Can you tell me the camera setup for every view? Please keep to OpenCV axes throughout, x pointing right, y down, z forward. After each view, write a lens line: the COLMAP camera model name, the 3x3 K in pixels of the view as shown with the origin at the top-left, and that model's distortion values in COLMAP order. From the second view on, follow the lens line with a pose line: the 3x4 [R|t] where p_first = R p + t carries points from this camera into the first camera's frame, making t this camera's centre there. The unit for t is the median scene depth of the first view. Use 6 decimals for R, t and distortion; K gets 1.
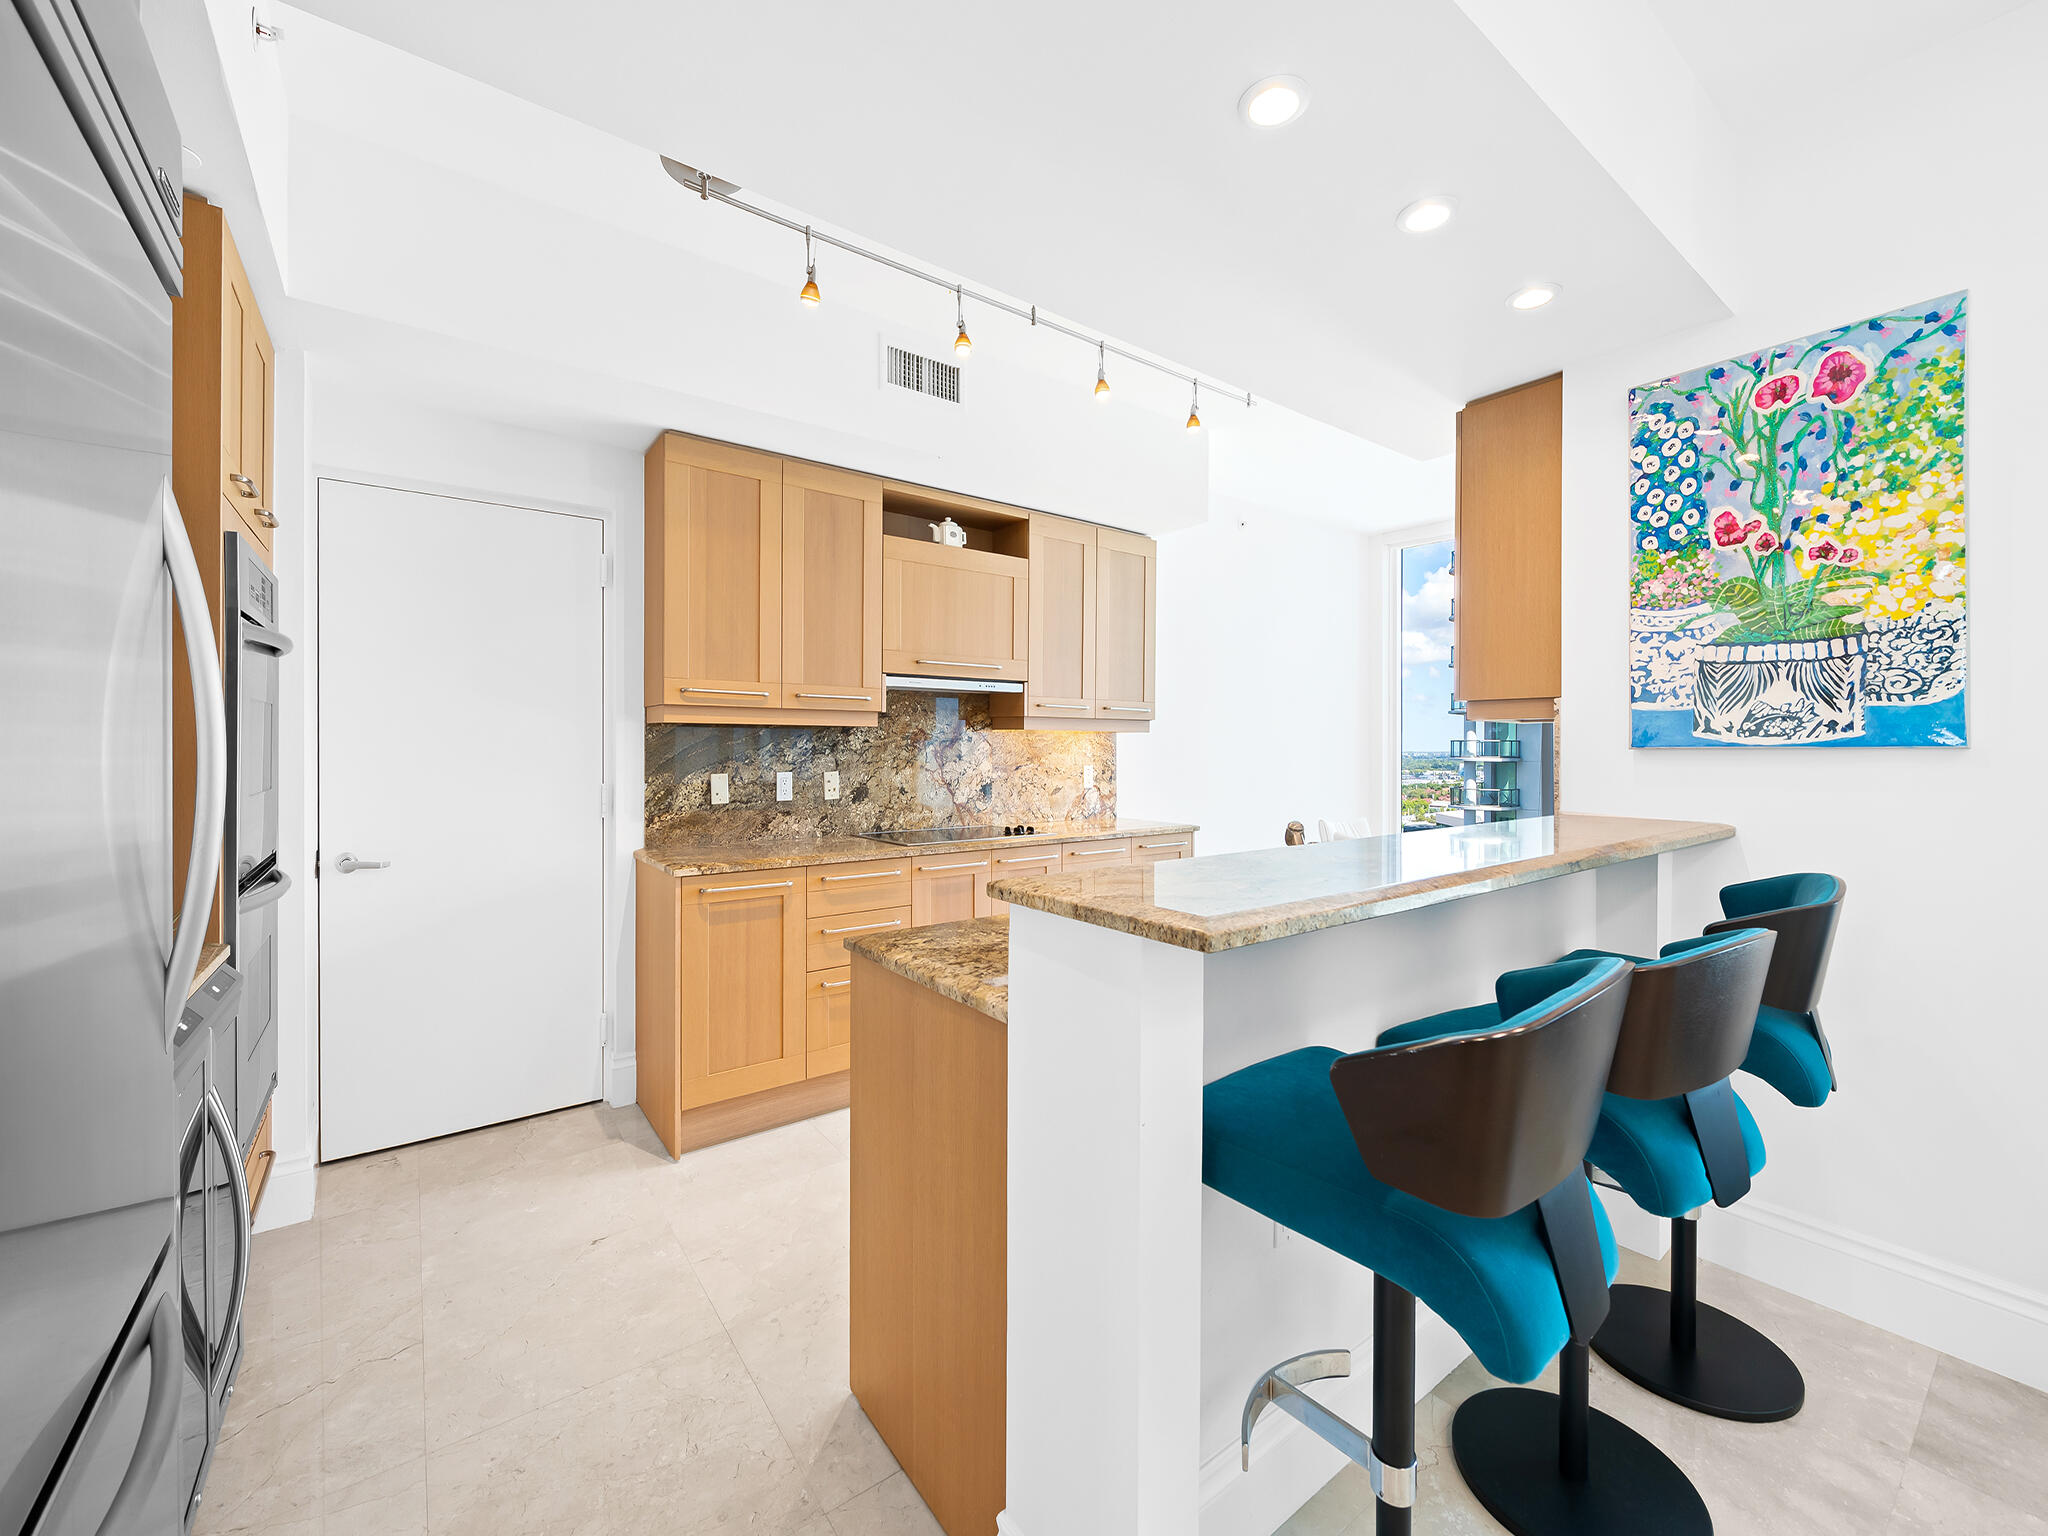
lens RADIAL K [[817.3, 0, 1024.3], [0, 817.3, 750.3], [0, 0, 1]] dist [0.004337, -0.004038]
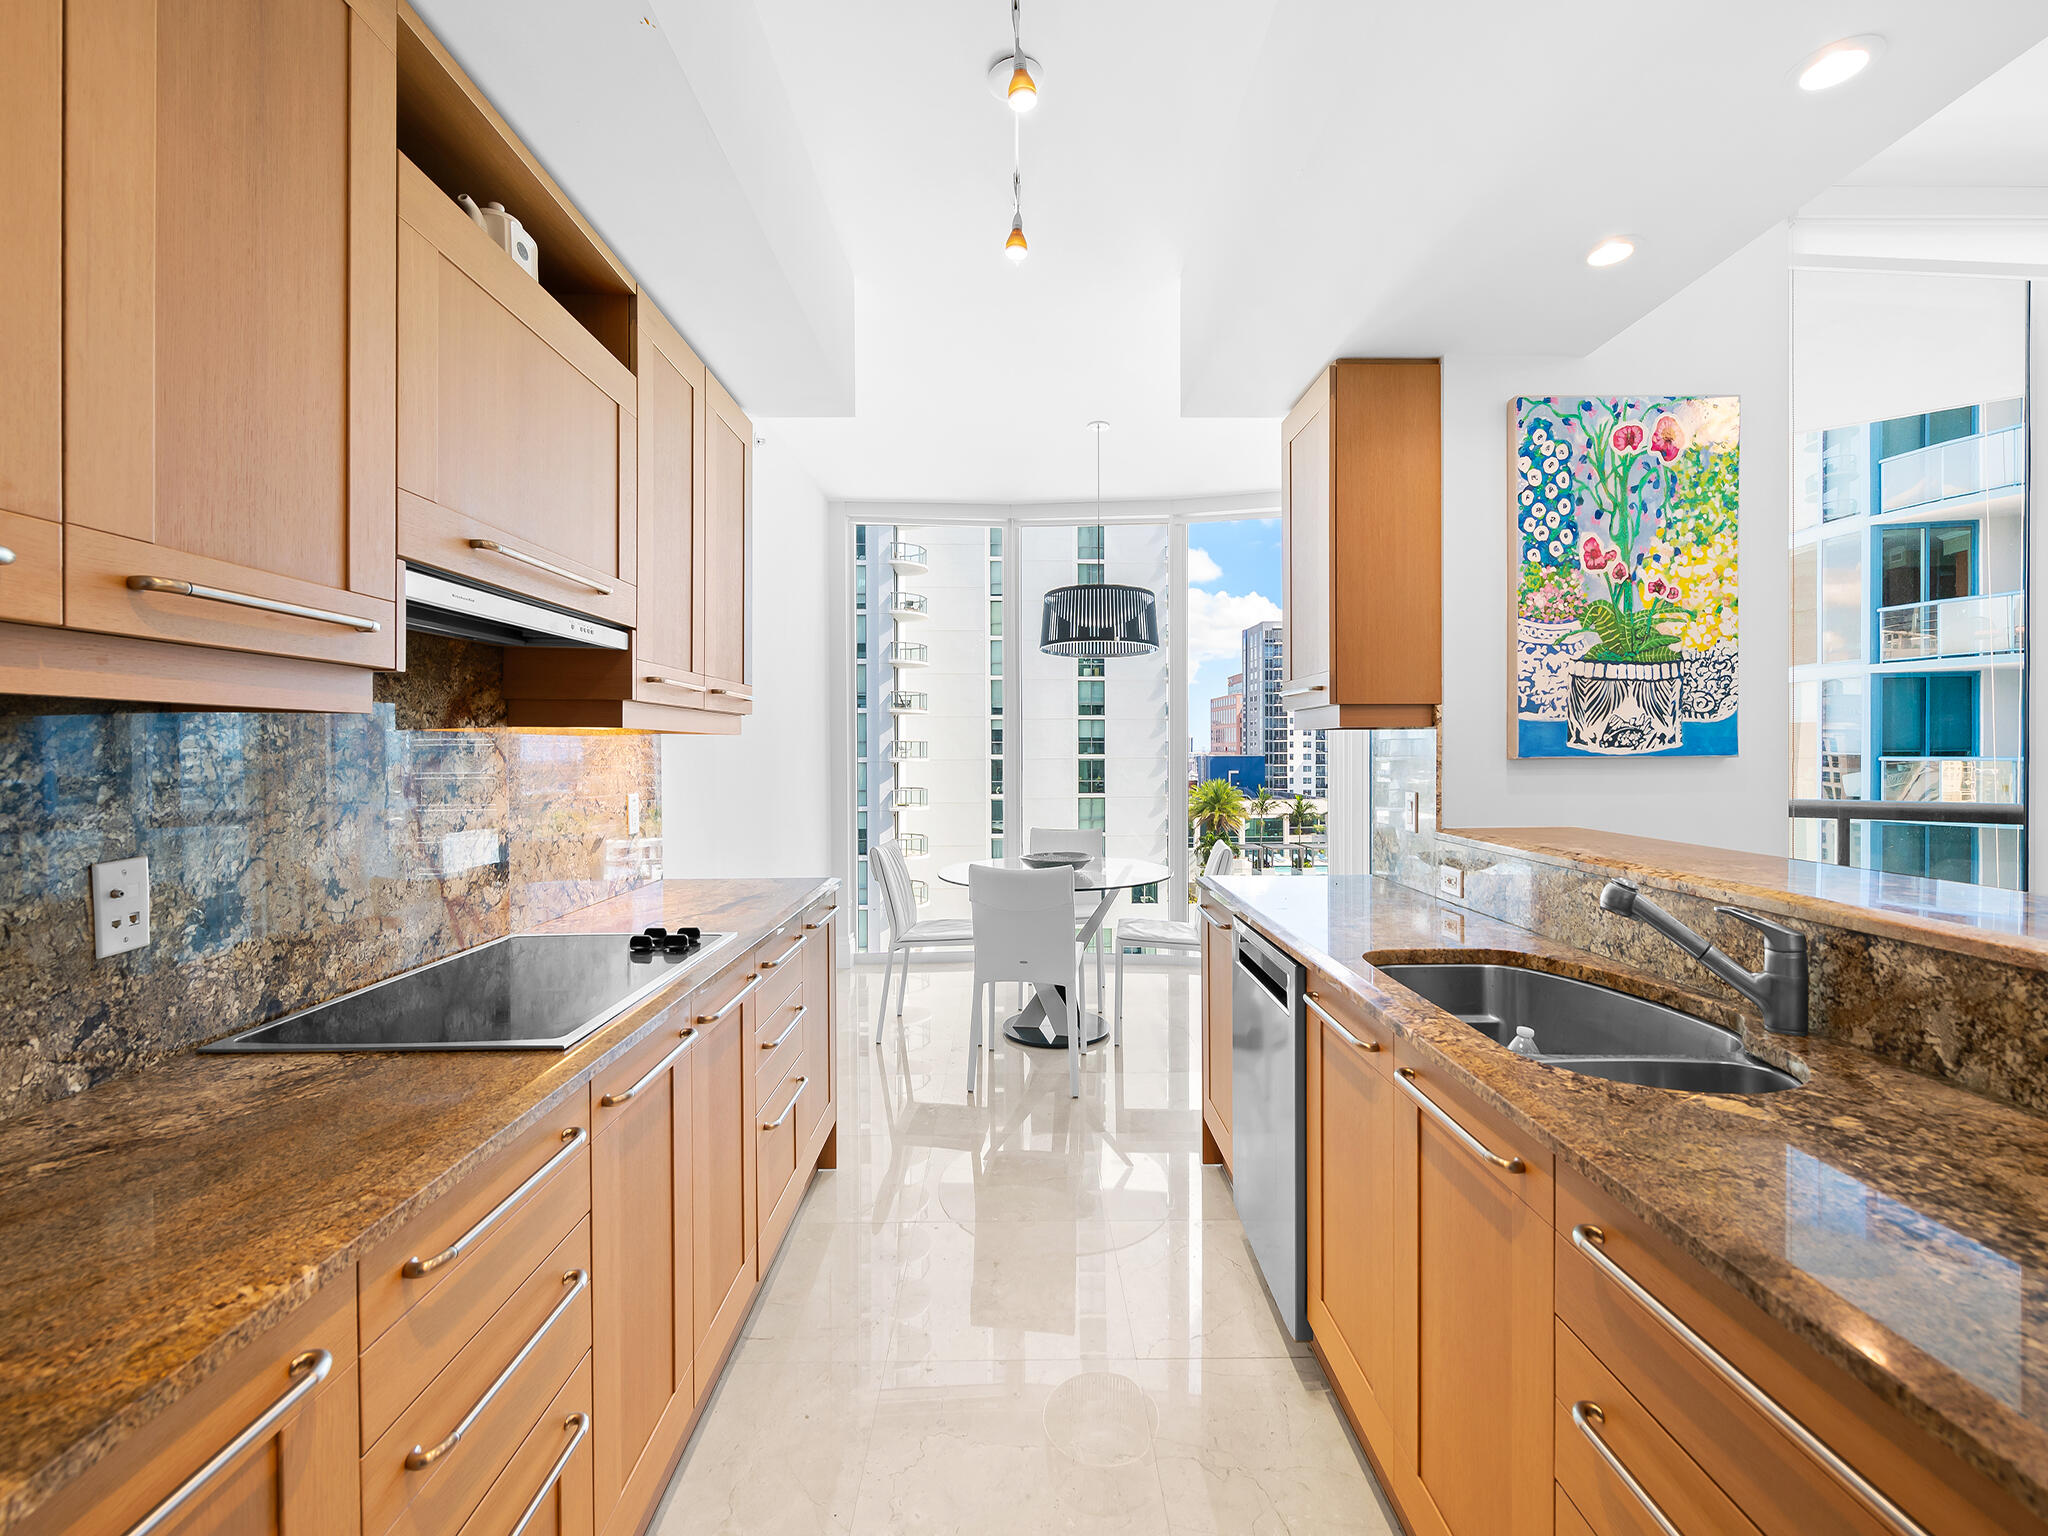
lens RADIAL K [[857.8, 0, 1022.6], [0, 857.8, 756.1], [0, 0, 1]] dist [0.001675, -0.000752]
pose [[0.594655, -0.011231, 0.803903, -0.467453], [0.008126, 0.999935, 0.007959, -0.018705], [-0.803940, 0.001800, 0.594707, 0.879282]]
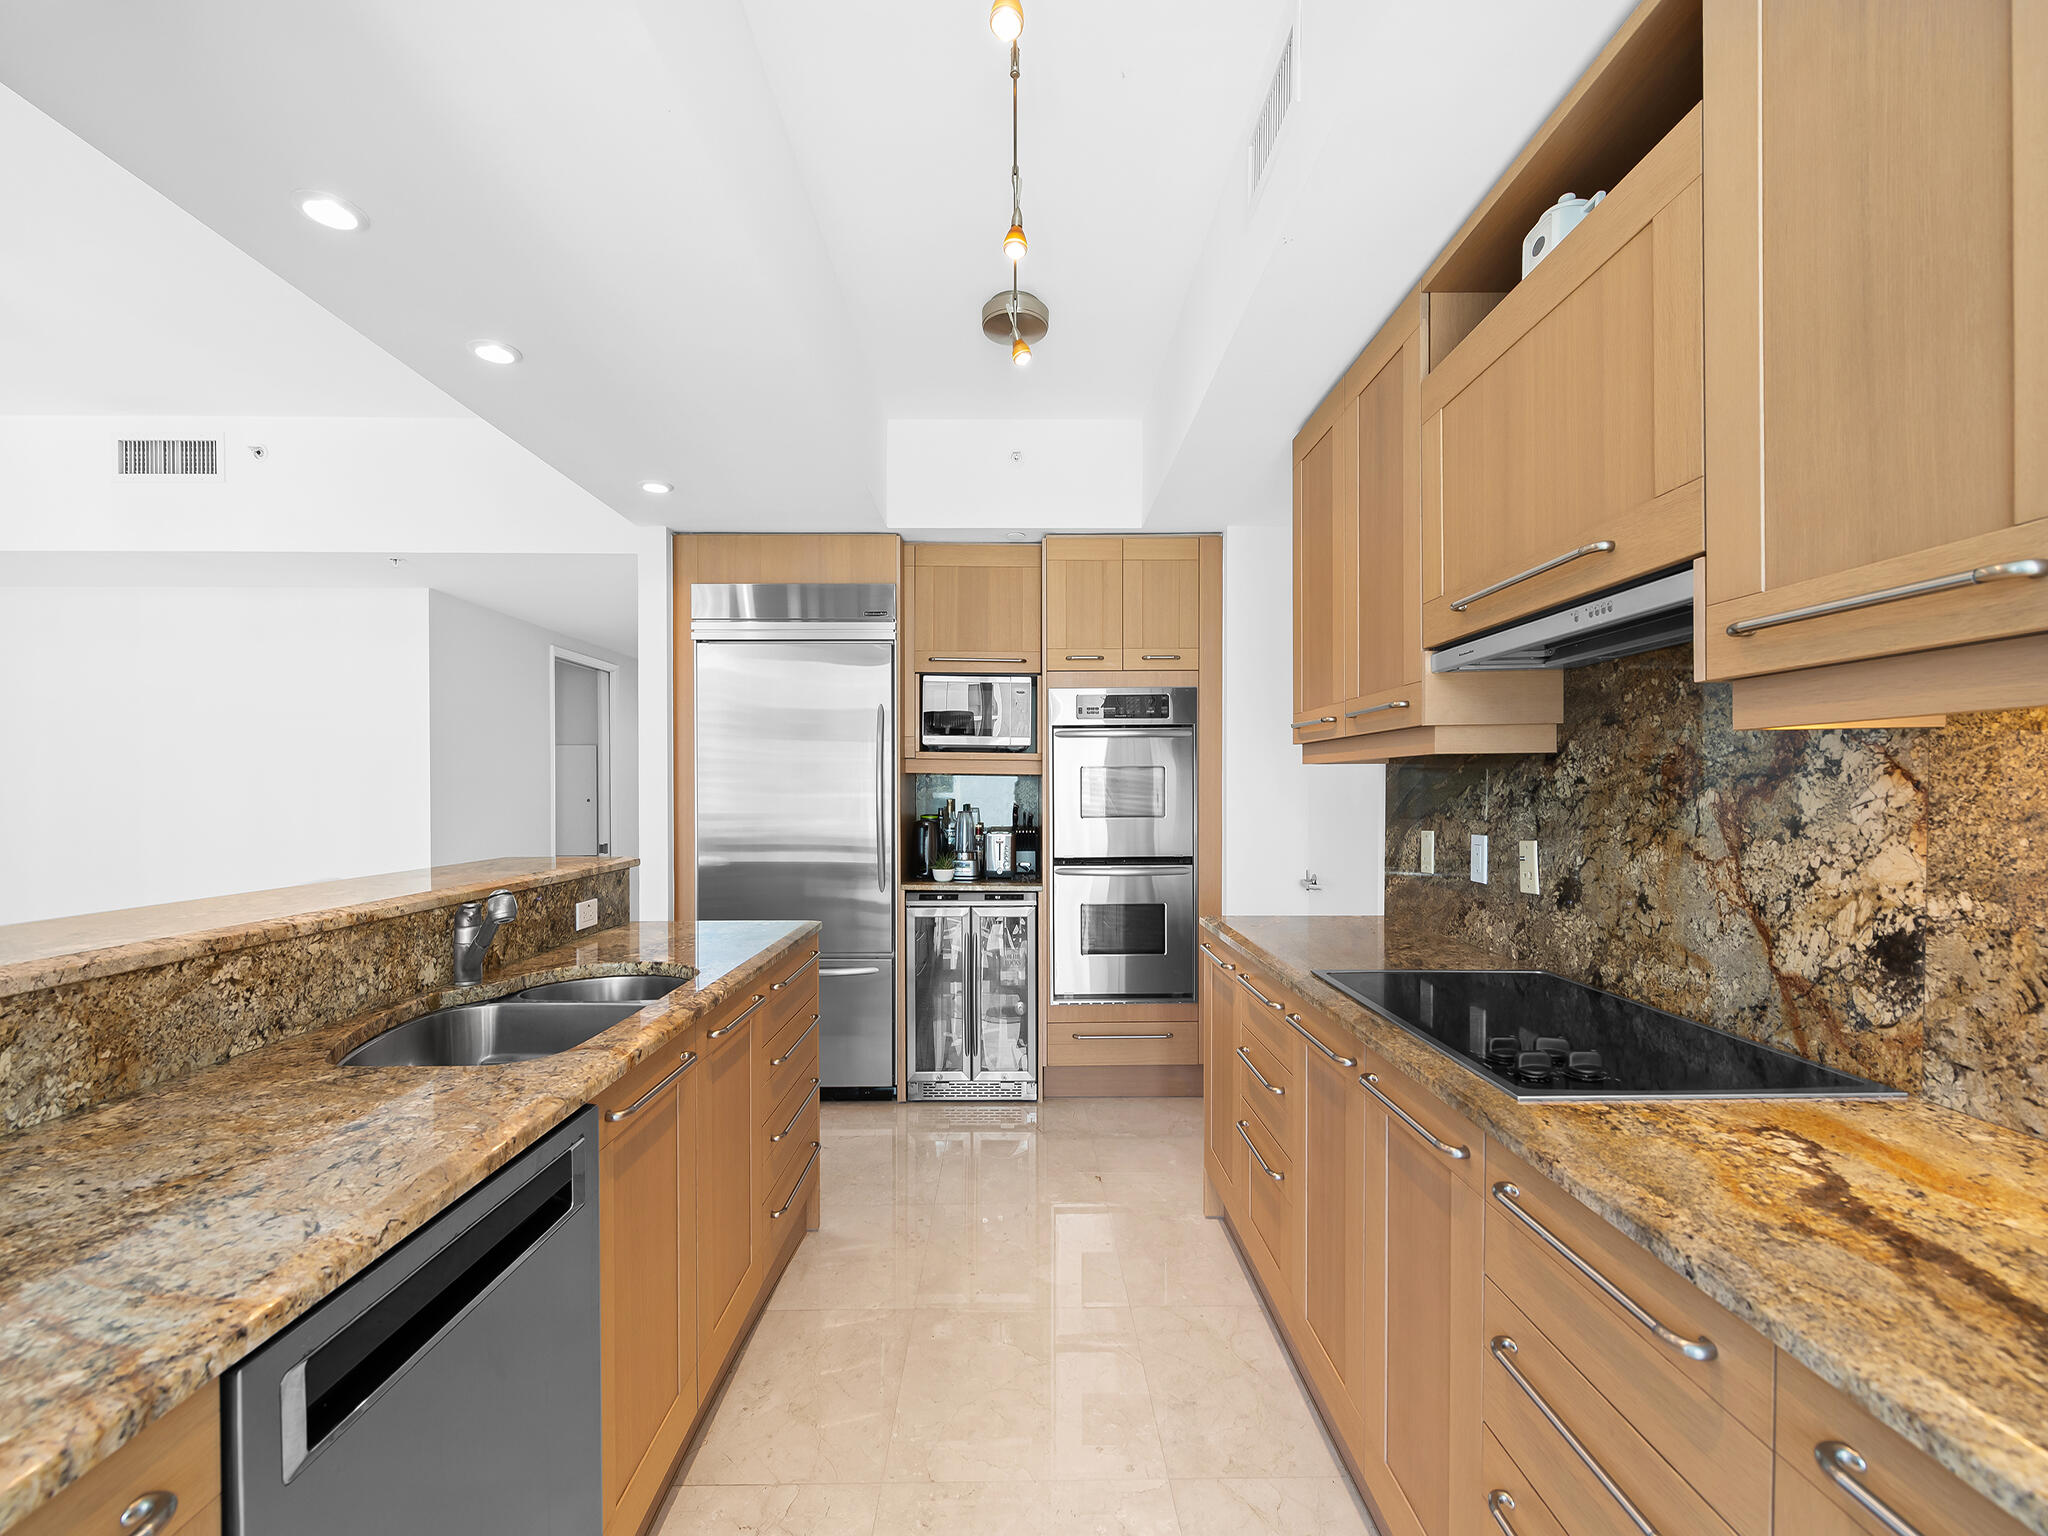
lens RADIAL K [[867.8, 0, 1028.9], [0, 867.8, 790.0], [0, 0, 1]] dist [0.000863, 0.000022]
pose [[-0.583879, 0.000212, -0.811841, 0.639129], [-0.002184, 0.999996, 0.001832, -0.010195], [0.811838, 0.002842, -0.583876, 1.704270]]
